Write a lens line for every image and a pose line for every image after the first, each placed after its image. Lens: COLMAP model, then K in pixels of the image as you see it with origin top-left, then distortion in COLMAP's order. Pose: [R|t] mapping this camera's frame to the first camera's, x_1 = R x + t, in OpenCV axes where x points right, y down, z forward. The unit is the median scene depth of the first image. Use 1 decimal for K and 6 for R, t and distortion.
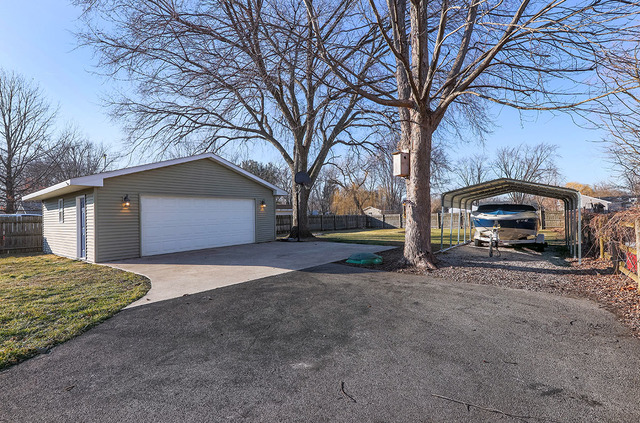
lens RADIAL K [[290.2, 0, 331.5], [0, 290.2, 209.5], [0, 0, 1]] dist [0.000782, -0.000125]
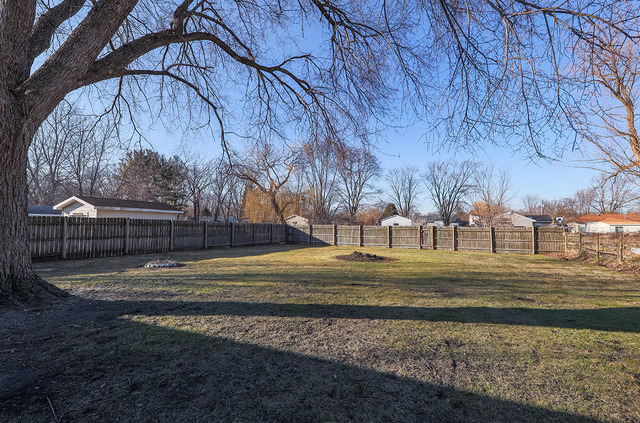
lens RADIAL K [[290.2, 0, 331.5], [0, 290.2, 209.5], [0, 0, 1]] dist [0.000782, -0.000125]
pose [[0.967689, 0.049651, 0.247208, 0.079216], [-0.041595, 0.998423, -0.037707, 0.007688], [-0.248690, 0.026206, 0.968228, 0.467315]]
